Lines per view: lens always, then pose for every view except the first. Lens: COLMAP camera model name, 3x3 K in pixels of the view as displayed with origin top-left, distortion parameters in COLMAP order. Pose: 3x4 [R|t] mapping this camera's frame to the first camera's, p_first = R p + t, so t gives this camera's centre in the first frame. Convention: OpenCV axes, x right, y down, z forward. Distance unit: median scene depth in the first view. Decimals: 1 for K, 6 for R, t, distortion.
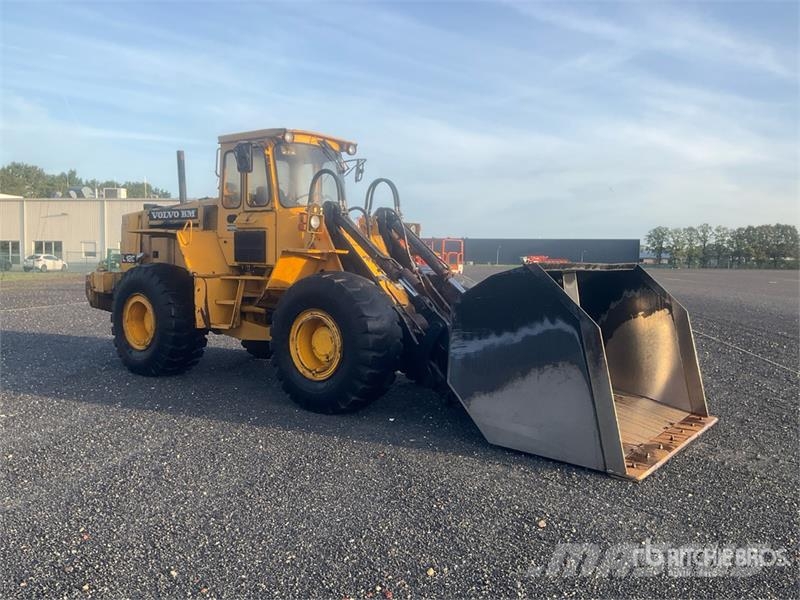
lens RADIAL K [[782.9, 0, 398.4], [0, 782.9, 298.4], [0, 0, 1]] dist [0.147912, -0.379145]
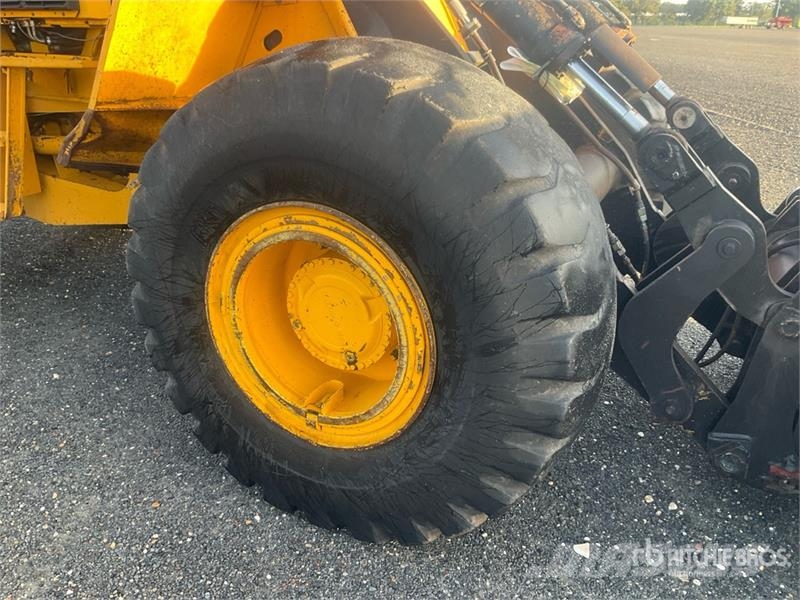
lens RADIAL K [[660.9, 0, 396.9], [0, 660.9, 297.1], [0, 0, 1]] dist [0.092241, -0.194744]
pose [[0.977423, -0.088223, 0.191994, -0.116147], [0.017944, 0.940037, 0.340601, -0.028783], [-0.210530, -0.329466, 0.920396, 0.759055]]
